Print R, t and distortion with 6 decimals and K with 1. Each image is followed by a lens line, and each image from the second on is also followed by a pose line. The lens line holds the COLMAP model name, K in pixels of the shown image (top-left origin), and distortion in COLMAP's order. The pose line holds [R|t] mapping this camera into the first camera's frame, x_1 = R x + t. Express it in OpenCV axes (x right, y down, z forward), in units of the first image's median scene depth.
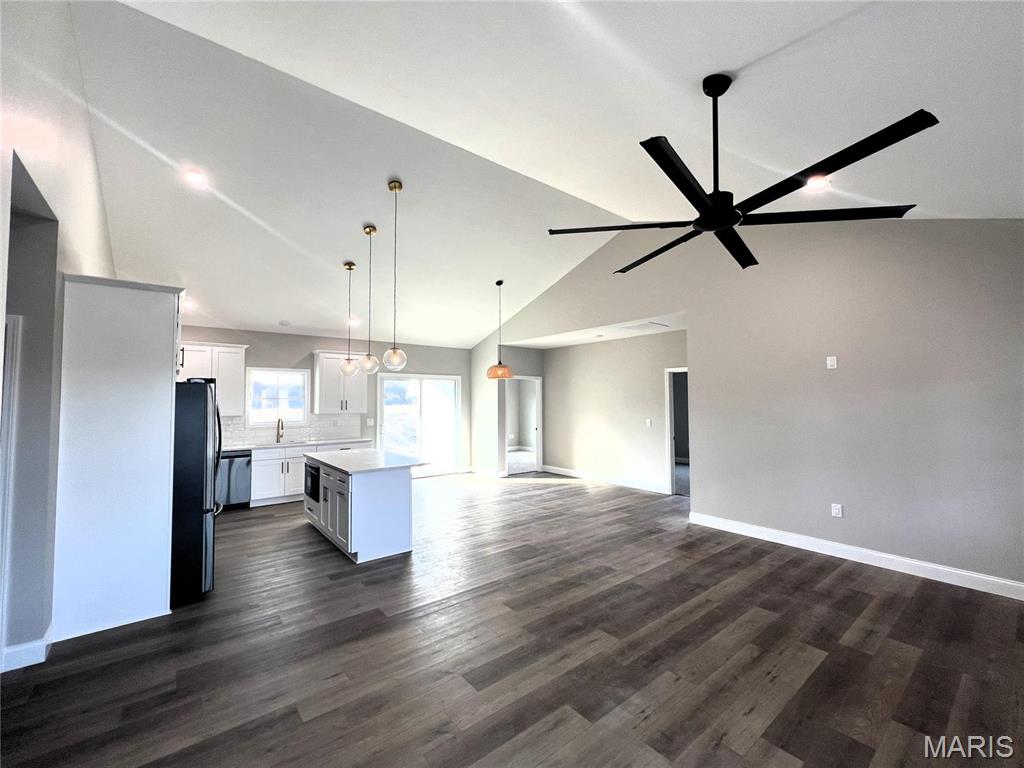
lens RADIAL K [[423.2, 0, 512.0], [0, 423.2, 384.0], [0, 0, 1]] dist [-0.000238, -0.000073]
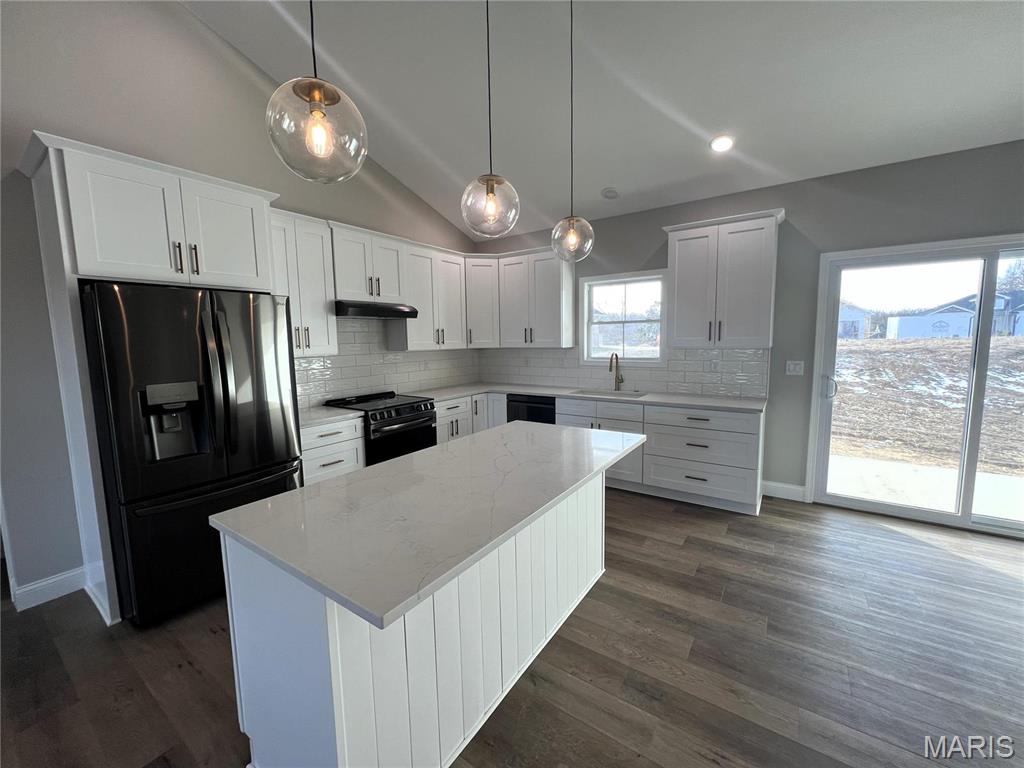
lens RADIAL K [[408.5, 0, 509.3], [0, 408.5, 381.1], [0, 0, 1]] dist [-0.001702, -0.000058]
pose [[0.287776, 0.101640, -0.952289, -0.005543], [0.052686, 0.991166, 0.121711, 0.052398], [0.956247, -0.085197, 0.279879, 0.884629]]
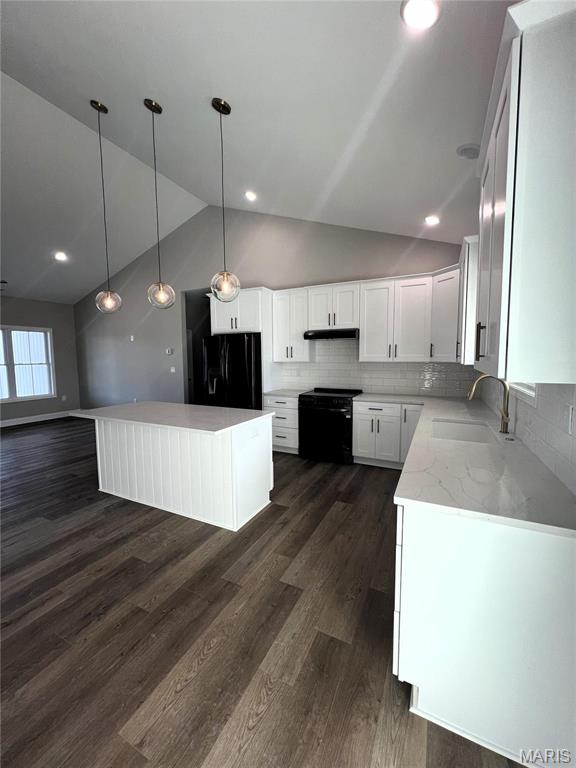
lens RADIAL K [[306.4, 0, 290.2], [0, 306.4, 380.7], [0, 0, 1]] dist [-0.001702, -0.000058]
pose [[-0.904562, 0.048449, -0.423581, -0.300454], [0.029684, 0.998268, 0.050792, 0.083851], [0.425308, 0.033371, -0.904433, 1.574867]]
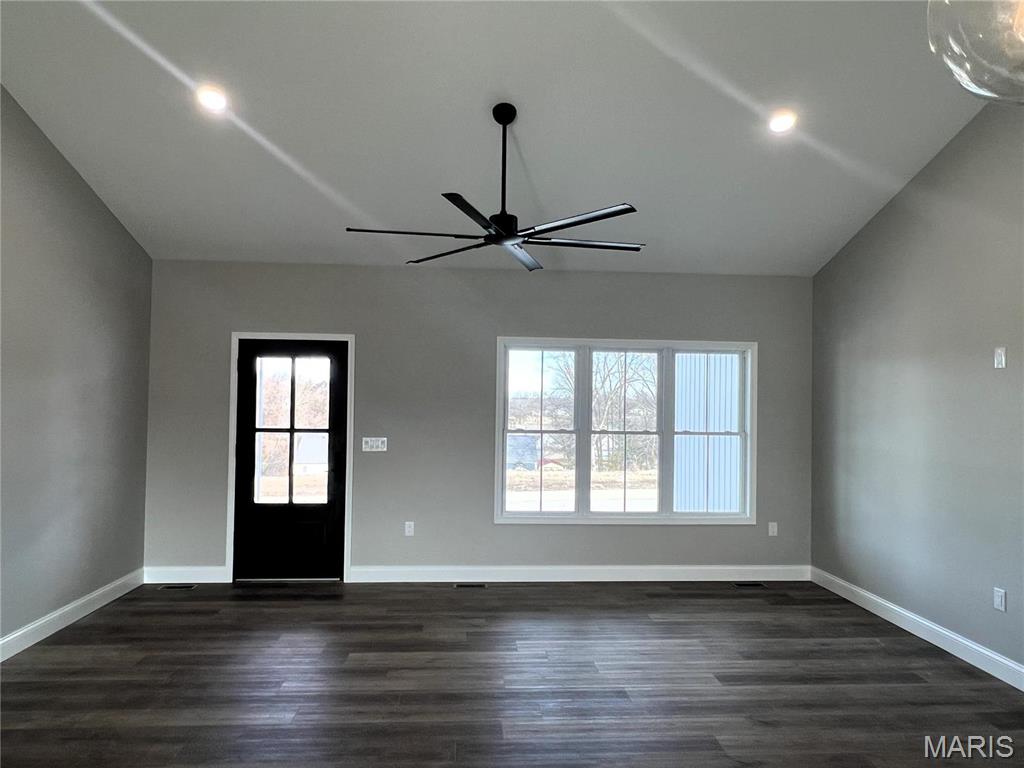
lens RADIAL K [[658.2, 0, 512.0], [0, 658.2, 384.0], [0, 0, 1]] dist [-0.003185, -0.002344]
pose [[-0.822285, 0.008944, 0.569006, -0.223227], [-0.032358, 0.997524, -0.062441, 0.044233], [-0.568155, -0.069756, -0.819959, 1.038522]]
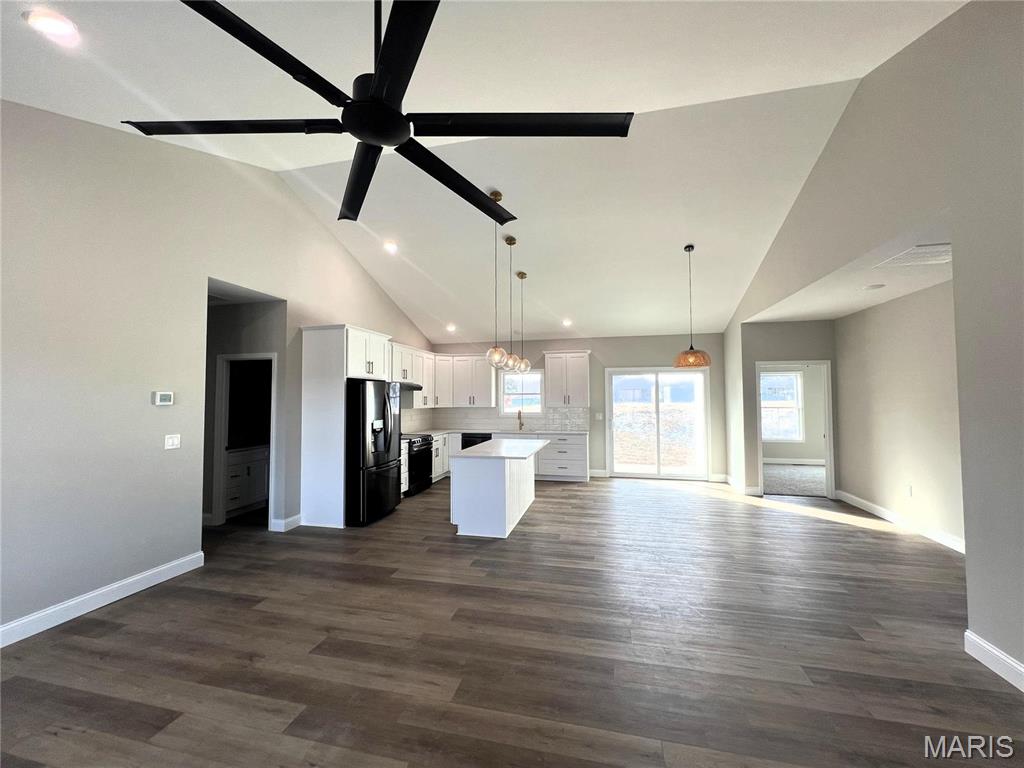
lens RADIAL K [[408.5, 0, 509.3], [0, 408.5, 381.1], [0, 0, 1]] dist [-0.001702, -0.000058]
pose [[0.614148, -0.030125, -0.788616, 0.484802], [0.032548, 0.999388, -0.012829, 0.015043], [0.788519, -0.017789, 0.614753, 0.330173]]
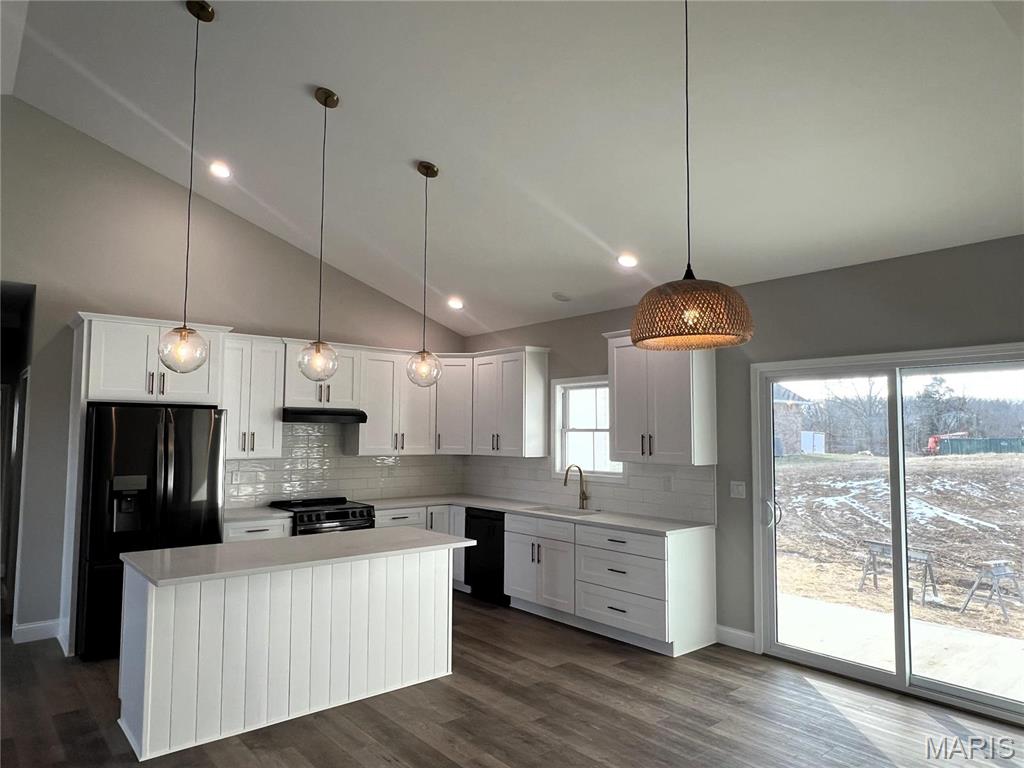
lens RADIAL K [[658.2, 0, 512.0], [0, 658.2, 384.0], [0, 0, 1]] dist [-0.003185, -0.002344]
pose [[0.033219, -0.068387, -0.997106, 0.432674], [0.032955, 0.997189, -0.067295, 0.038609], [0.998905, -0.030625, 0.035379, 1.168781]]
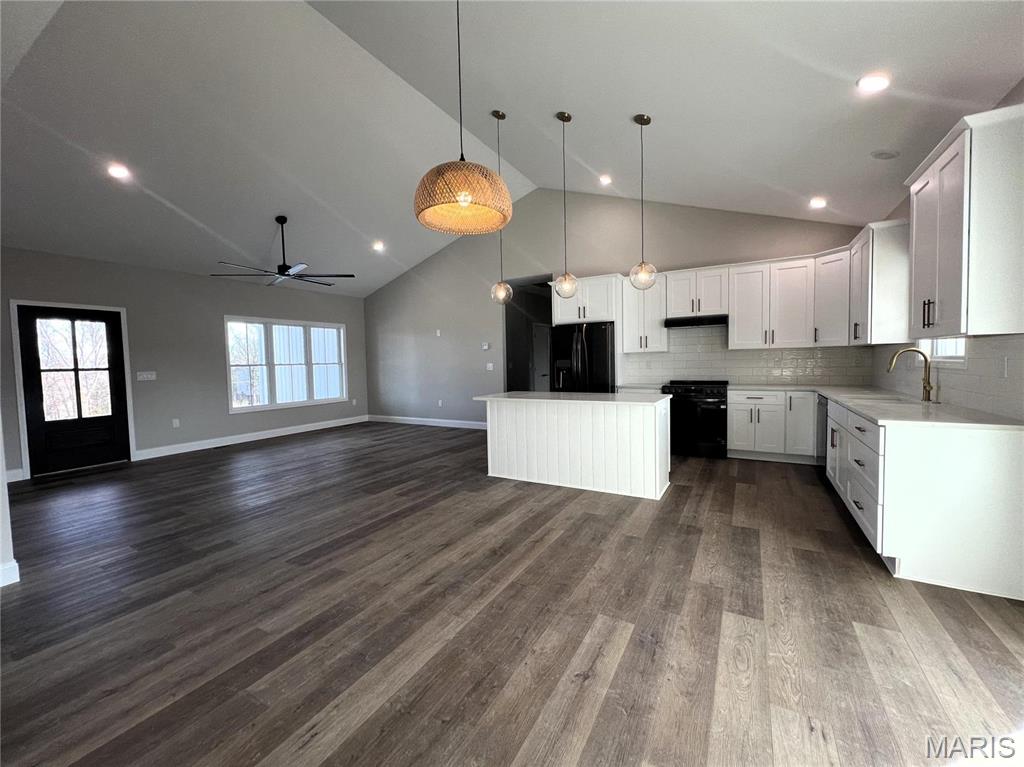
lens RADIAL K [[413.2, 0, 511.4], [0, 413.2, 380.3], [0, 0, 1]] dist [-0.000469, 0.000269]
pose [[-0.929468, 0.043630, -0.366314, 0.065607], [0.041621, 0.999044, 0.013382, 0.119592], [0.366548, -0.002808, -0.930395, 1.672439]]
